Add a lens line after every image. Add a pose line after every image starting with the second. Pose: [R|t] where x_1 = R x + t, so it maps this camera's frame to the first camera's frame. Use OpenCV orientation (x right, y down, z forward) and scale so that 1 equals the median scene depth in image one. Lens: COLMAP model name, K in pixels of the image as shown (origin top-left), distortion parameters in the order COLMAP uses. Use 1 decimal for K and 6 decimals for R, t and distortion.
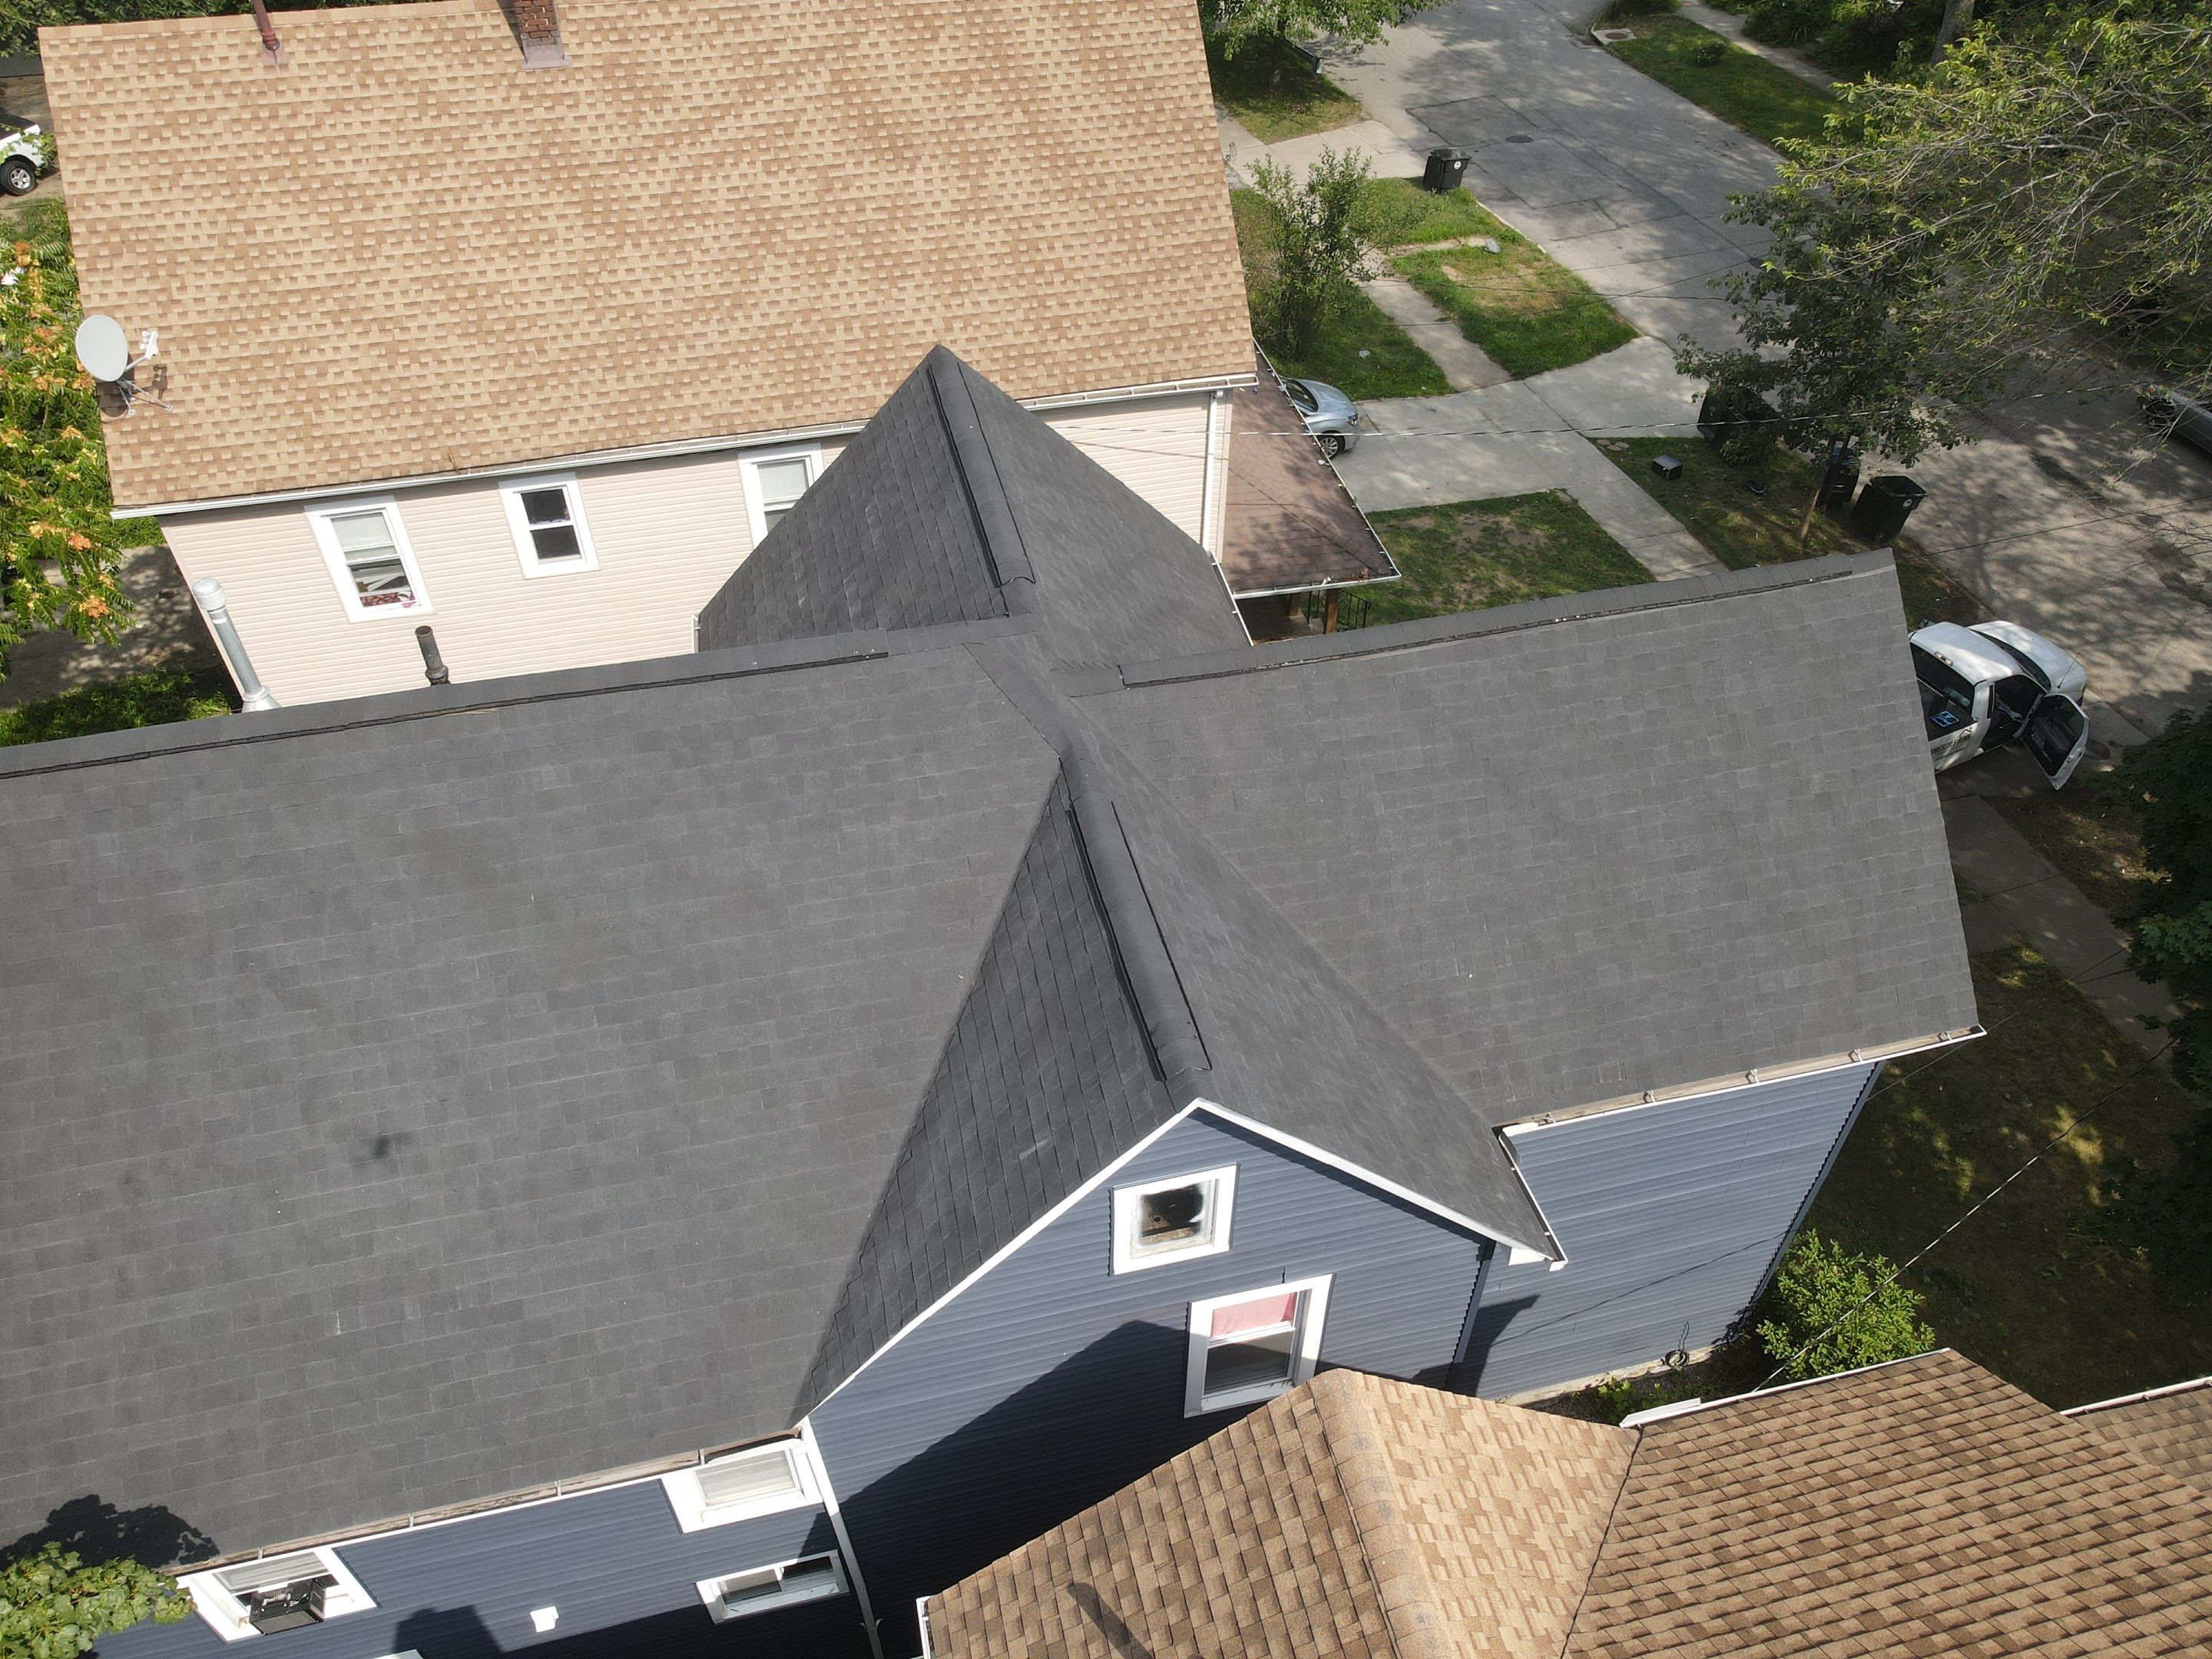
lens RADIAL K [[1611.8, 0, 1106.0], [0, 1611.8, 829.5], [0, 0, 1]] dist [-0.003189, 0.003531]
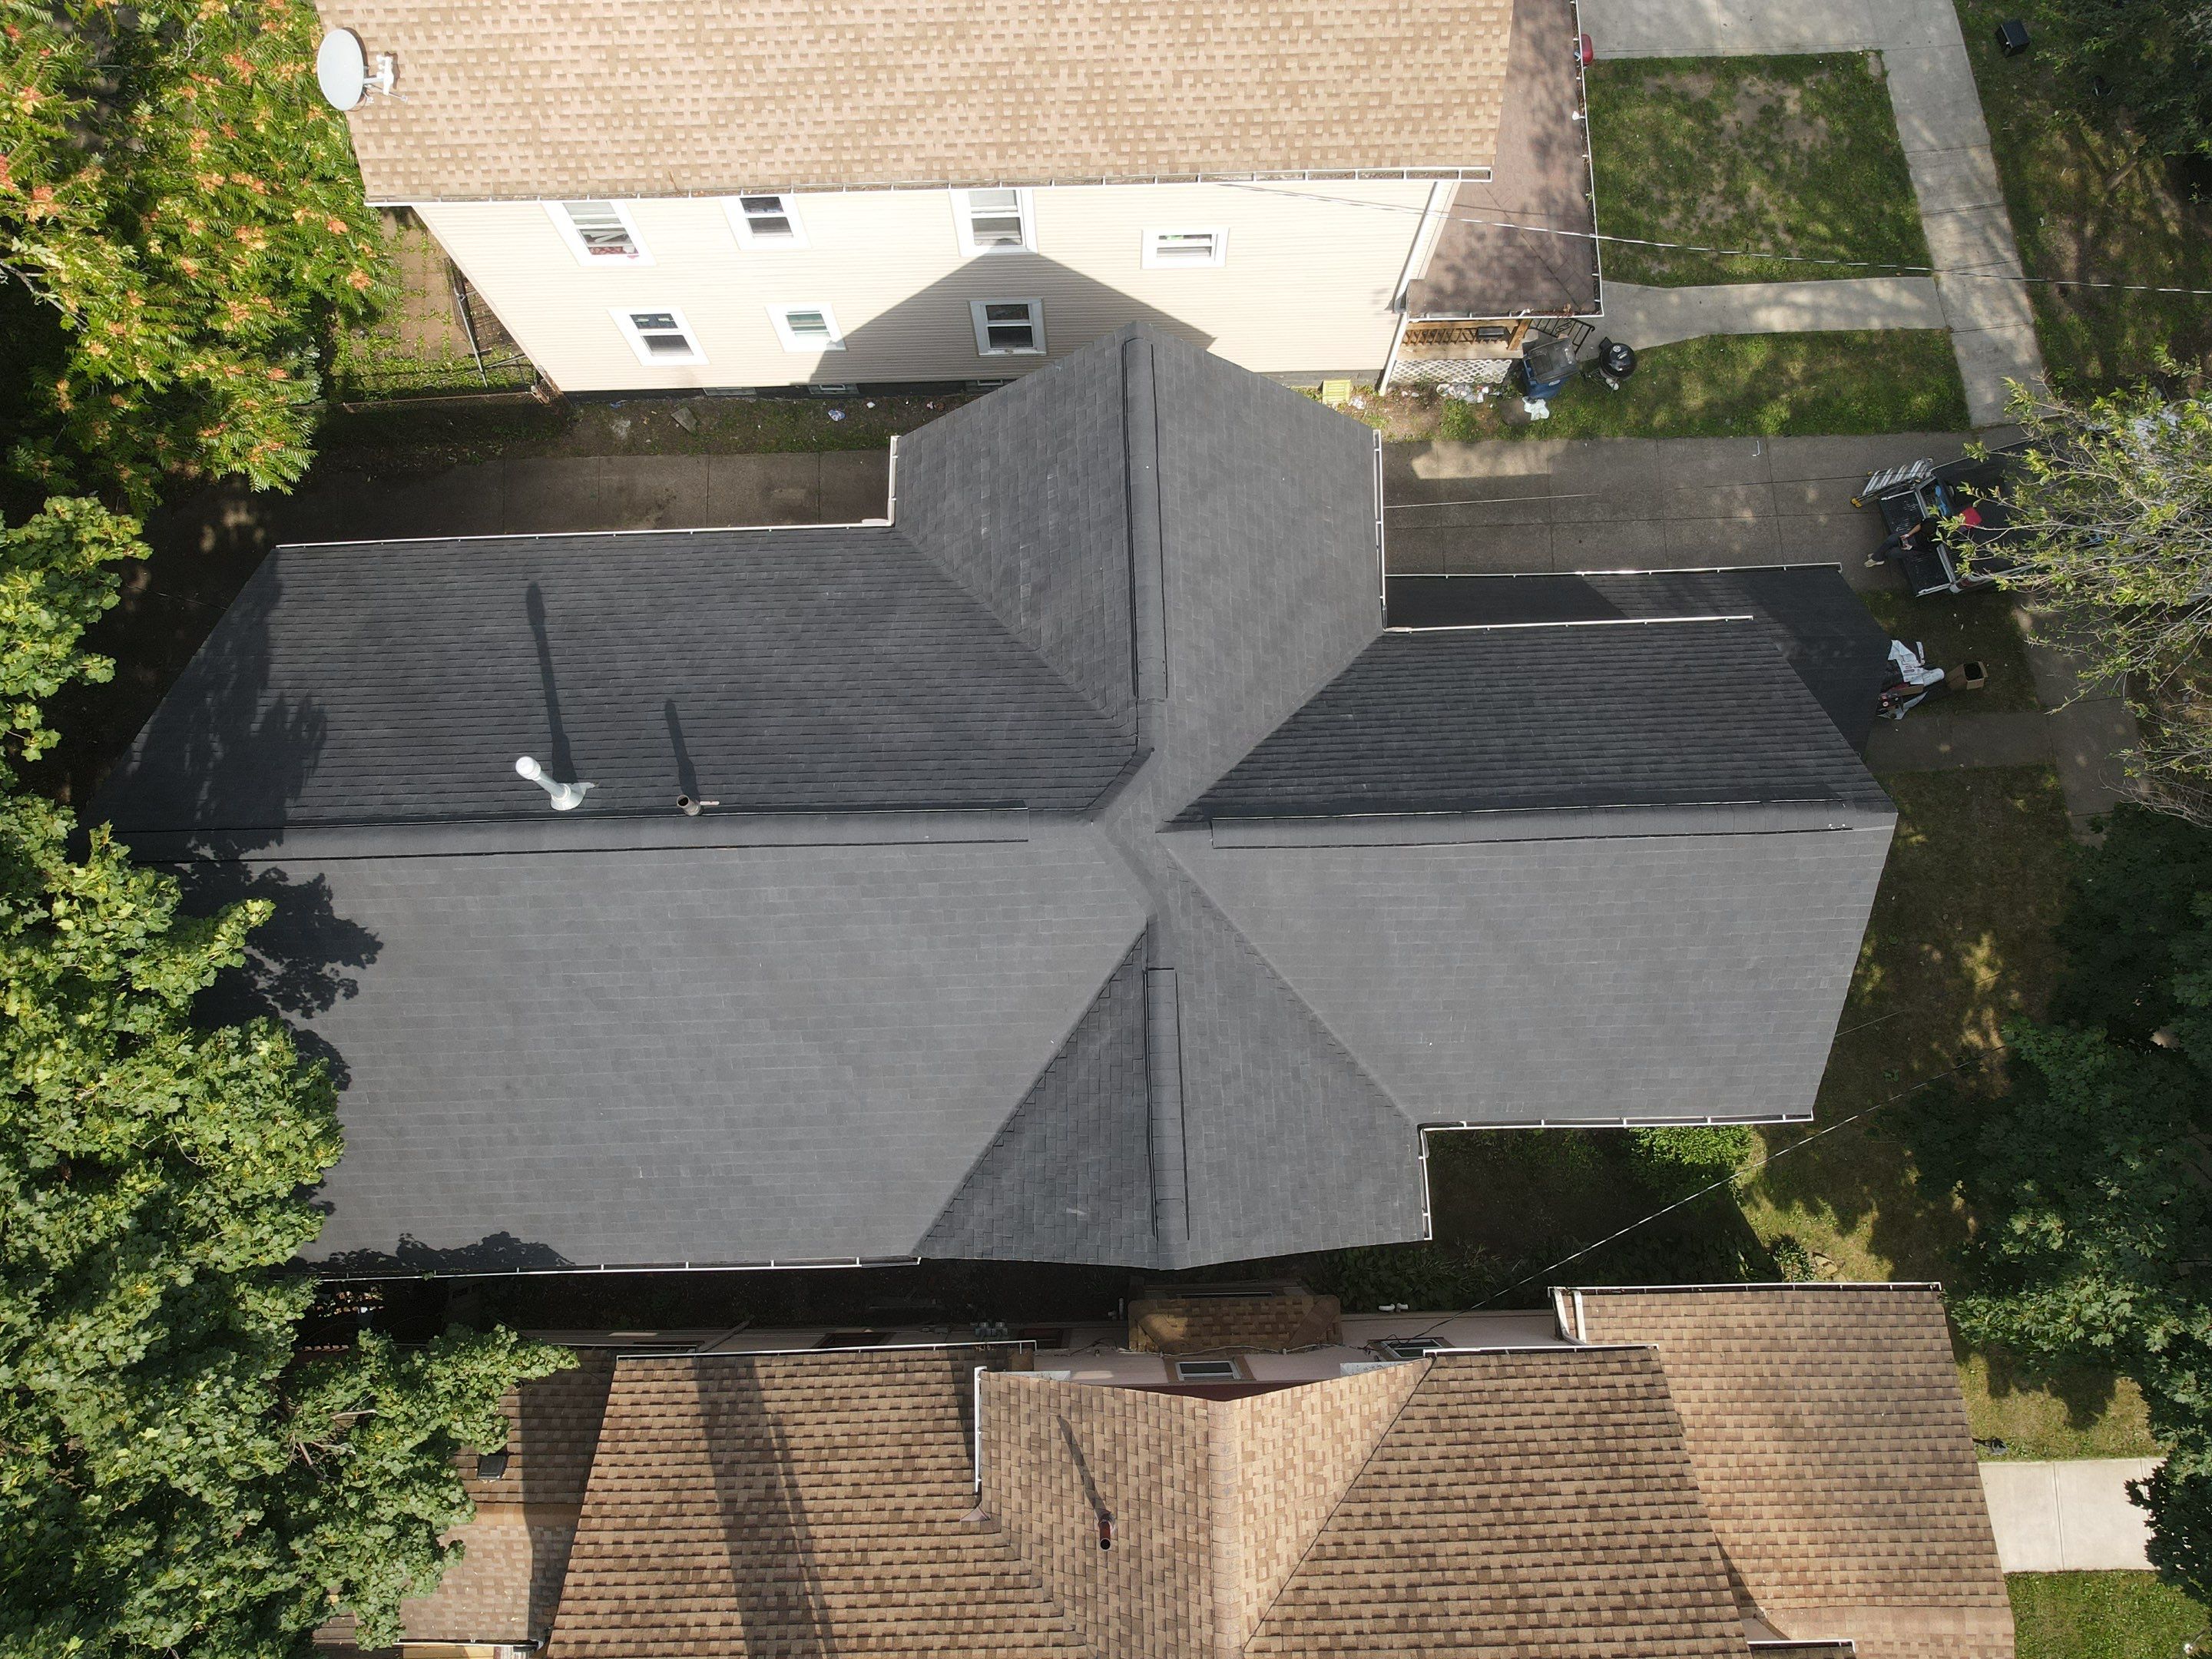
lens RADIAL K [[1611.8, 0, 1106.0], [0, 1611.8, 829.5], [0, 0, 1]] dist [-0.003189, 0.003531]
pose [[0.979135, 0.199262, -0.039879, -0.014629], [-0.138305, 0.797211, 0.587644, -0.538657], [0.148887, -0.569867, 0.808136, -0.019132]]
